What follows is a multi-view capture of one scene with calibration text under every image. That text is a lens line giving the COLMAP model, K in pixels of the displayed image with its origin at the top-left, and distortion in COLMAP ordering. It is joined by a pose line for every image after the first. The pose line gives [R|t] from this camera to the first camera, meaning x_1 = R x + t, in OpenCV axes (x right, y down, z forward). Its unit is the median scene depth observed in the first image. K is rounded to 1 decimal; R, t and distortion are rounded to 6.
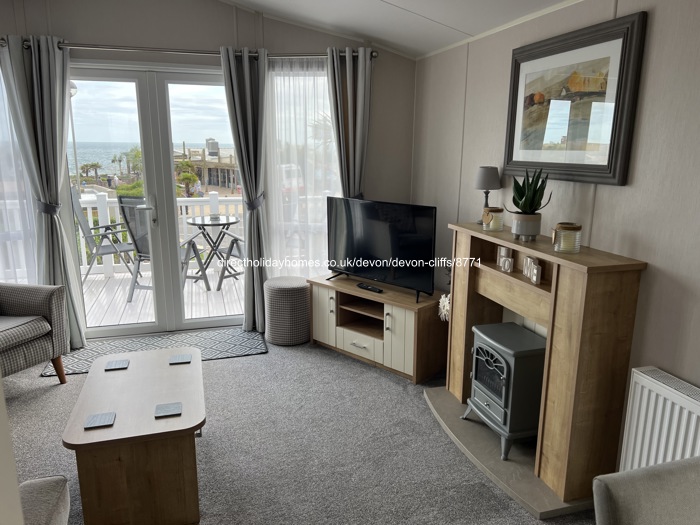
lens RADIAL K [[528.0, 0, 350.1], [0, 528.0, 264.1], [0, 0, 1]] dist [0.000081, -0.001590]
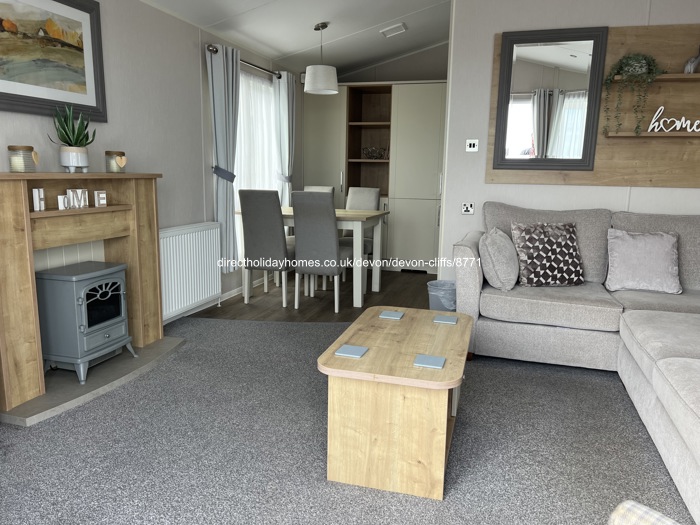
lens RADIAL K [[528.0, 0, 350.5], [0, 528.0, 260.9], [0, 0, 1]] dist [0.000081, -0.001590]
pose [[-0.837458, -0.105814, 0.536160, -0.720823], [0.110112, 0.928285, 0.355192, -0.197152], [-0.535294, 0.356496, -0.765749, 1.582639]]
